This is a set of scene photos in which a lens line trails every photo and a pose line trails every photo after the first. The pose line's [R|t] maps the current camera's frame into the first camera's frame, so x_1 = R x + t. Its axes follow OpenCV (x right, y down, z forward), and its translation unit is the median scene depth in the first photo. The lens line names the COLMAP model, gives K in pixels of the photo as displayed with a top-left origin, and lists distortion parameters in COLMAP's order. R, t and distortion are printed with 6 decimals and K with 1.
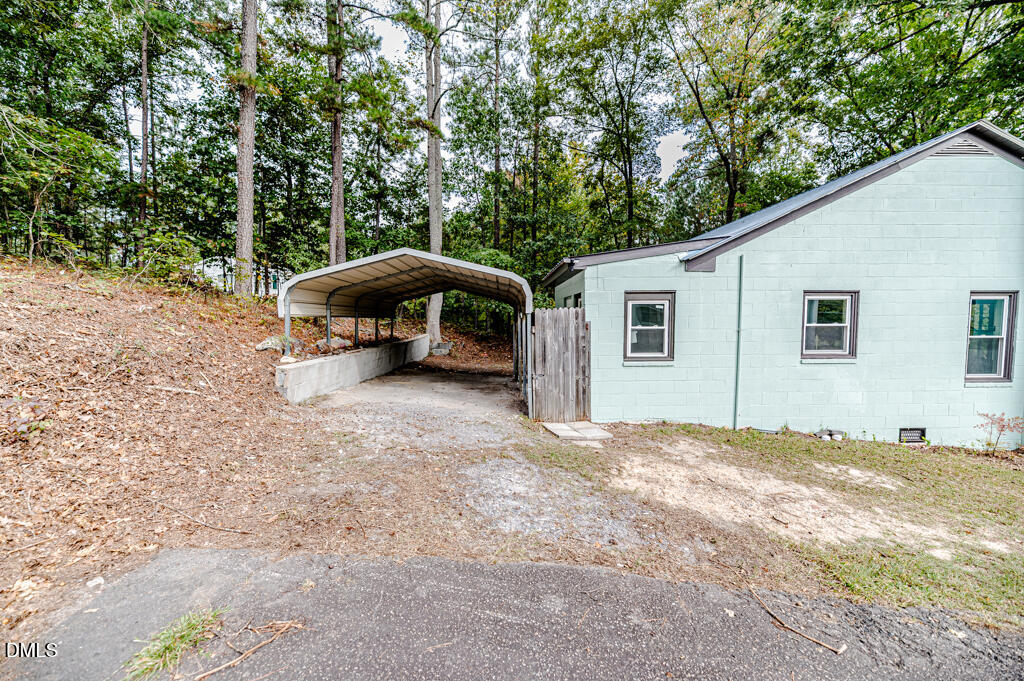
lens RADIAL K [[407.4, 0, 512.0], [0, 407.4, 340.5], [0, 0, 1]] dist [0.000817, -0.001667]
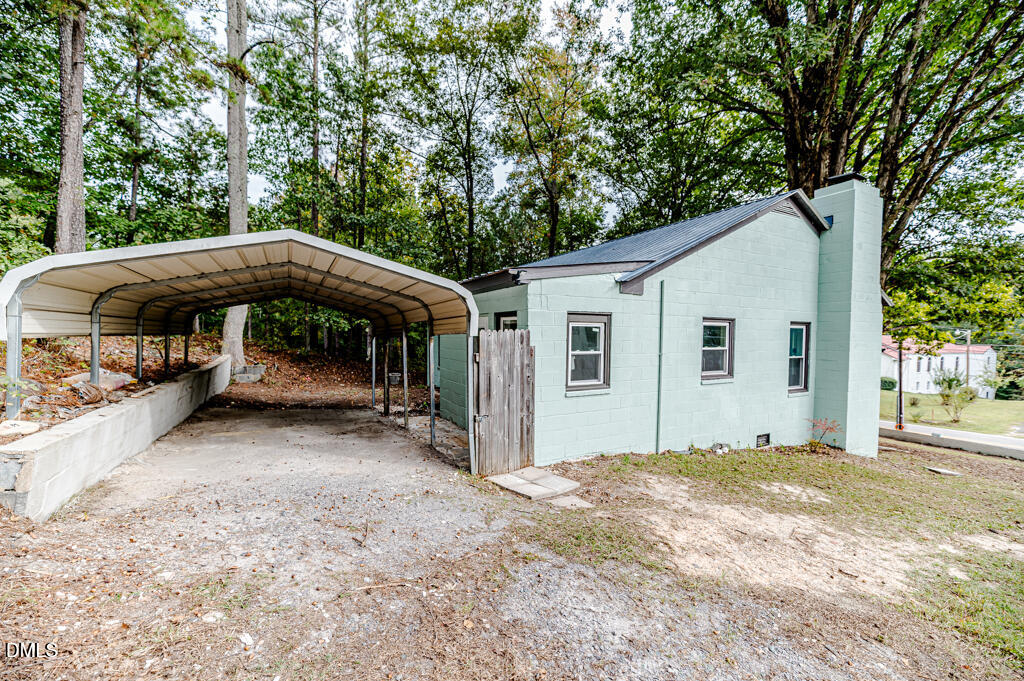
lens RADIAL K [[407.4, 0, 512.0], [0, 407.4, 340.5], [0, 0, 1]] dist [0.000817, -0.001667]
pose [[0.888861, 0.004174, 0.458158, -0.230235], [0.011616, 0.999432, -0.031641, -0.032002], [-0.458030, 0.033447, 0.888307, 0.274532]]
